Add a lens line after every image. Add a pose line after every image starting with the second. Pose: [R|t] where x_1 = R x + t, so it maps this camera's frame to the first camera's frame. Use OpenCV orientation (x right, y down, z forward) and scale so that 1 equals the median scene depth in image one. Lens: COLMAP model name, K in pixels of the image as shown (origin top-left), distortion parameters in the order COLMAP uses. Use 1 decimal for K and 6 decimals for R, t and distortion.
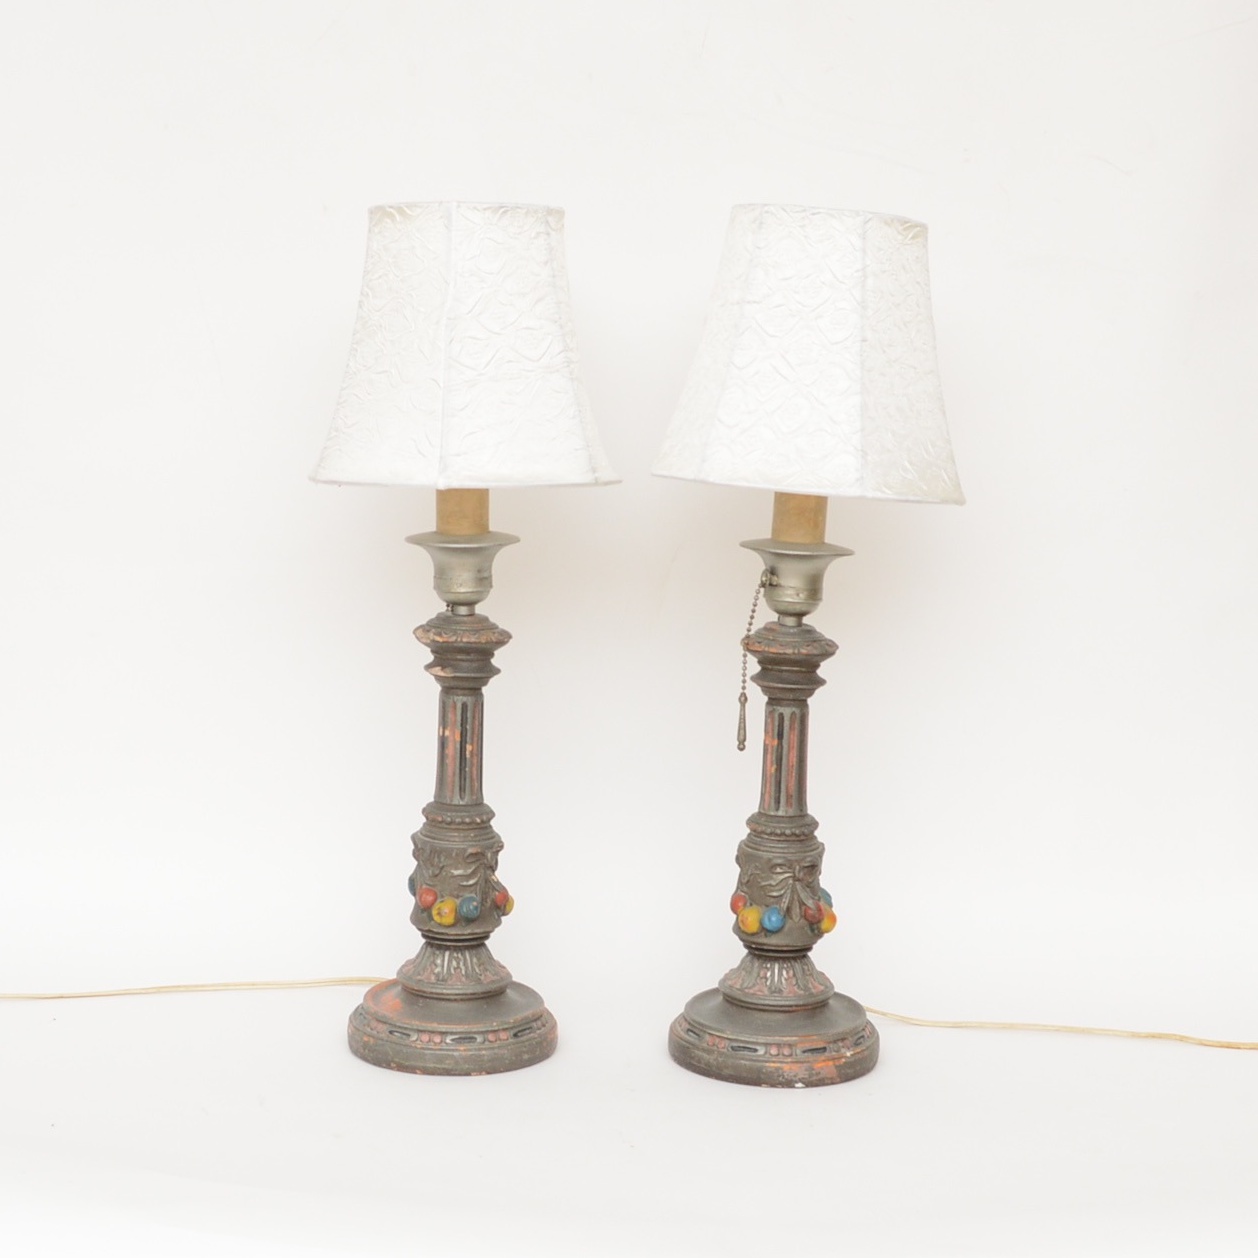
lens RADIAL K [[2544.5, 0, 580.1], [0, 2544.5, 628.5], [0, 0, 1]] dist [-0.051281, -0.045740]
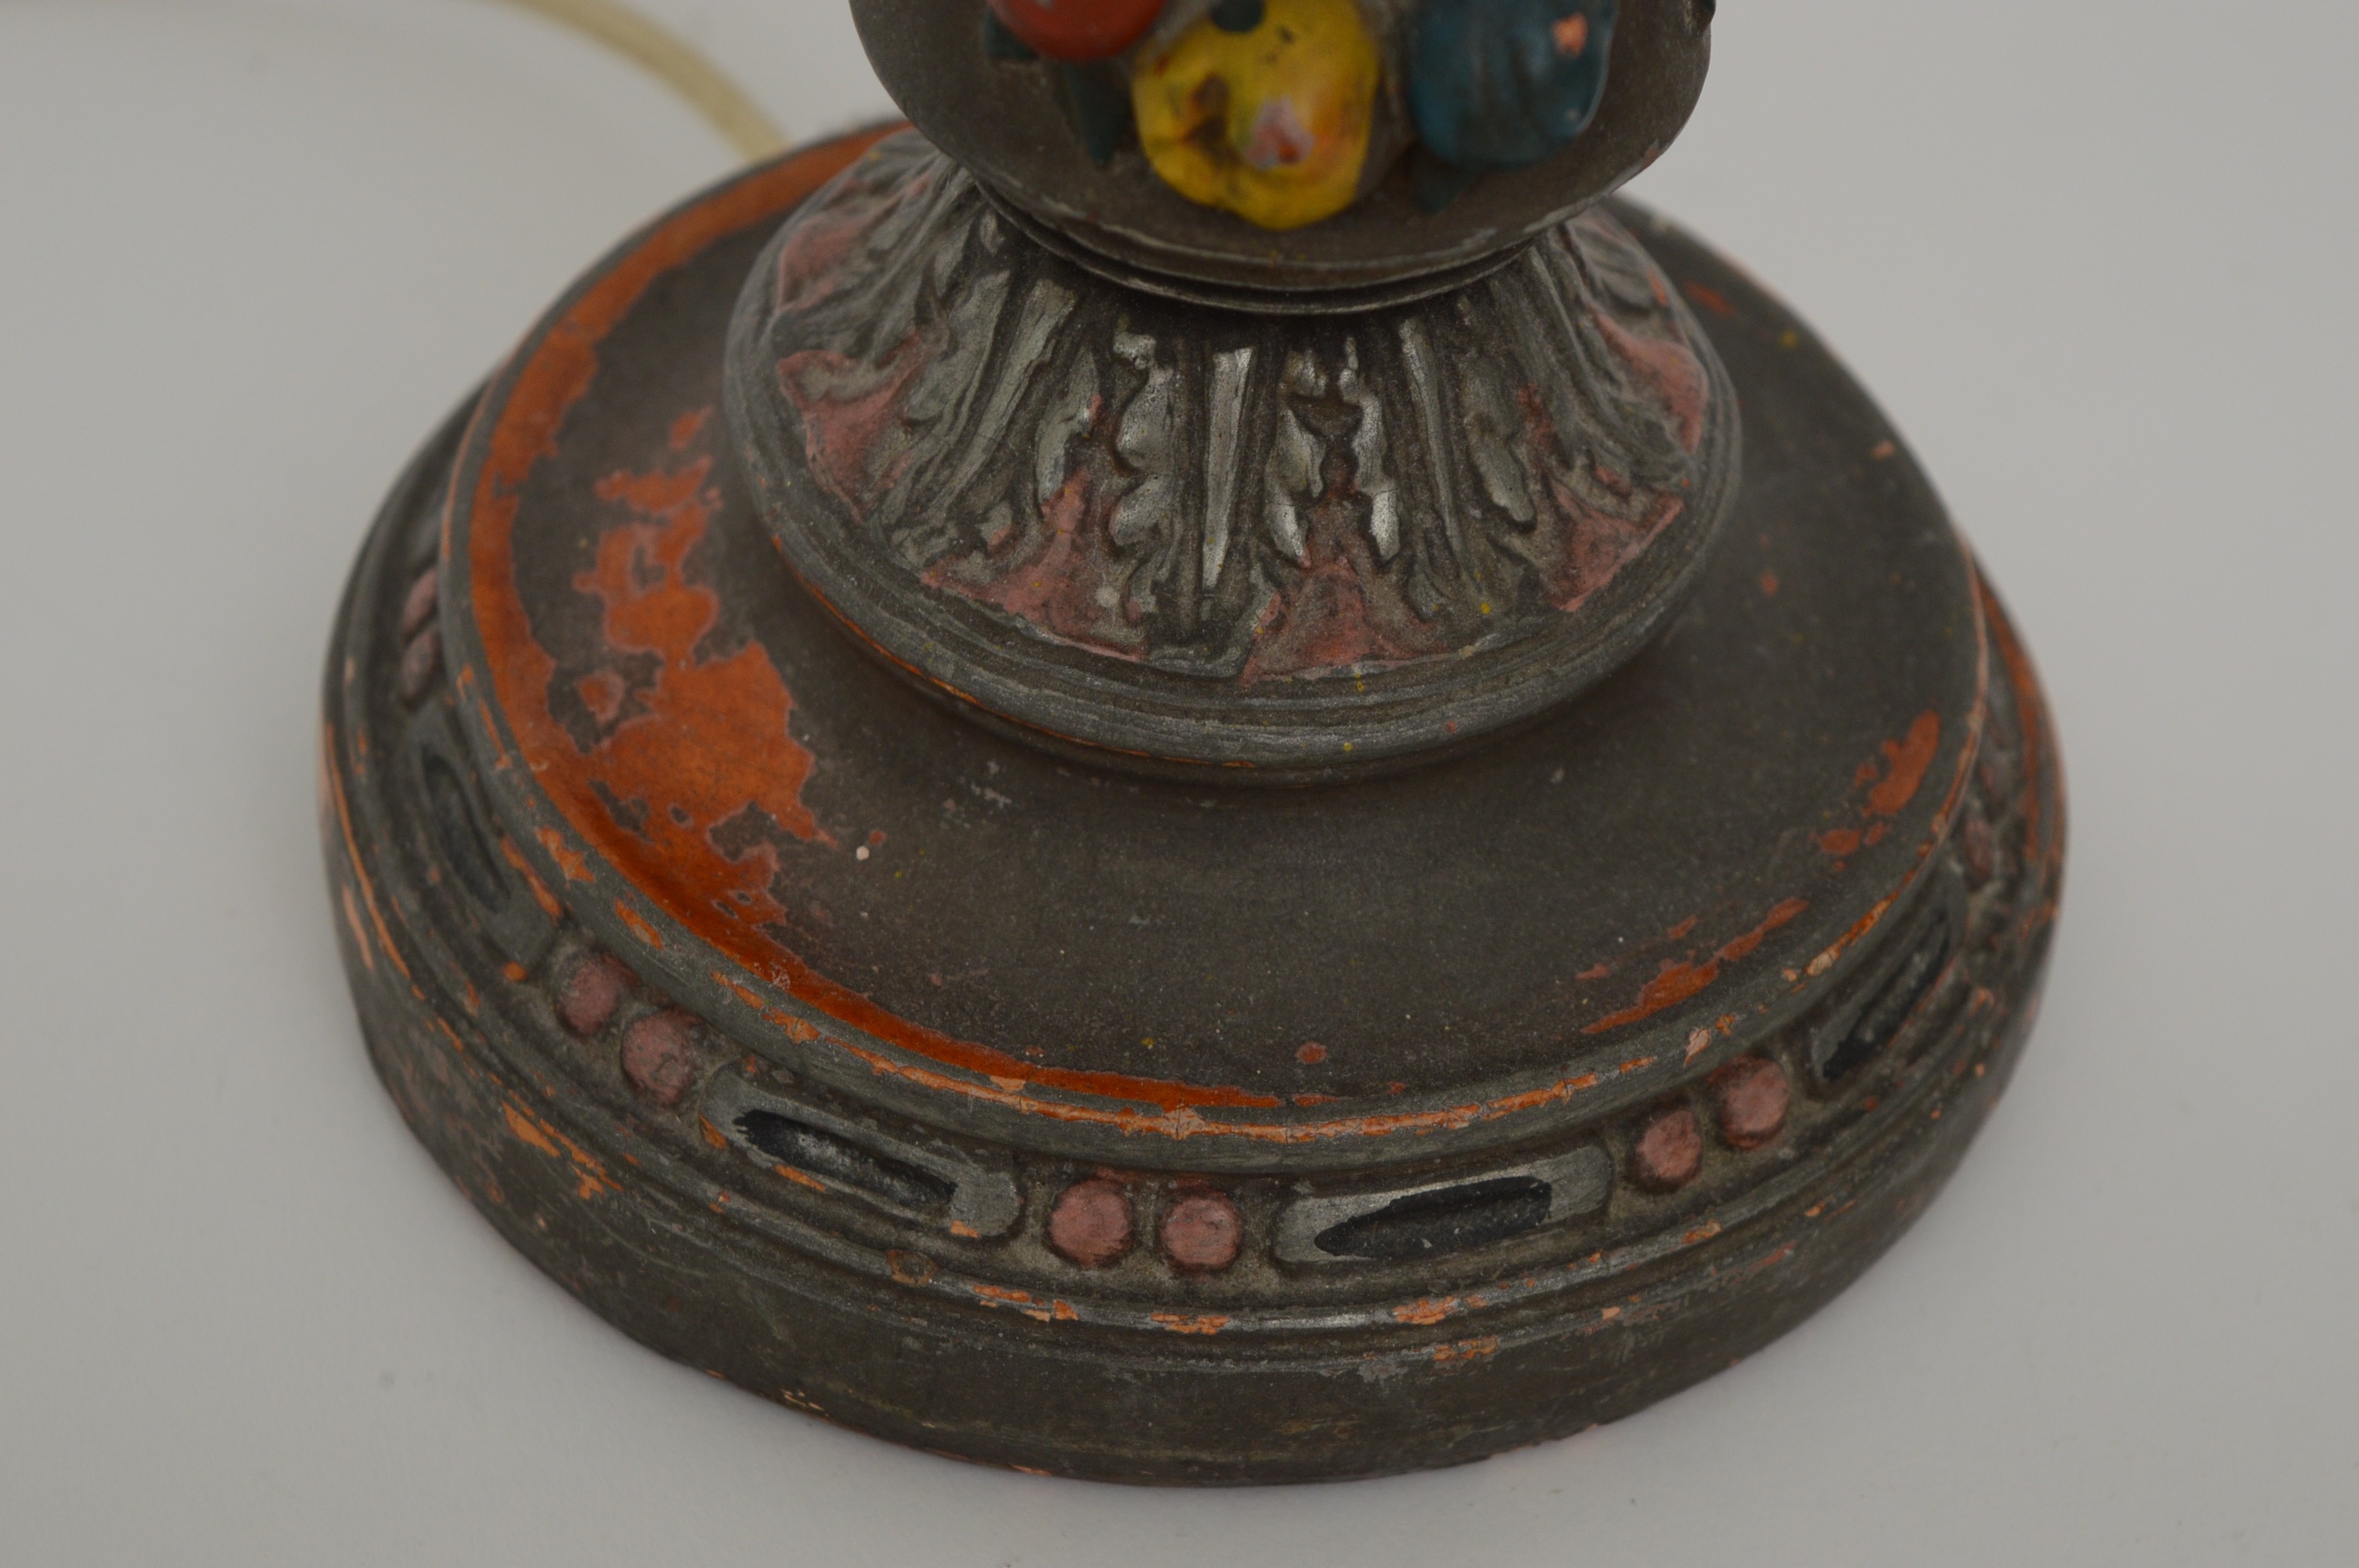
lens RADIAL K [[5243.5, 0, 1179.5], [0, 5243.5, 784.0], [0, 0, 1]] dist [0.022675, 0.184267]
pose [[0.993311, -0.044248, 0.106653, -0.080079], [-0.028205, 0.802704, 0.595711, 0.009664], [-0.111969, -0.594734, 0.796087, 0.823124]]
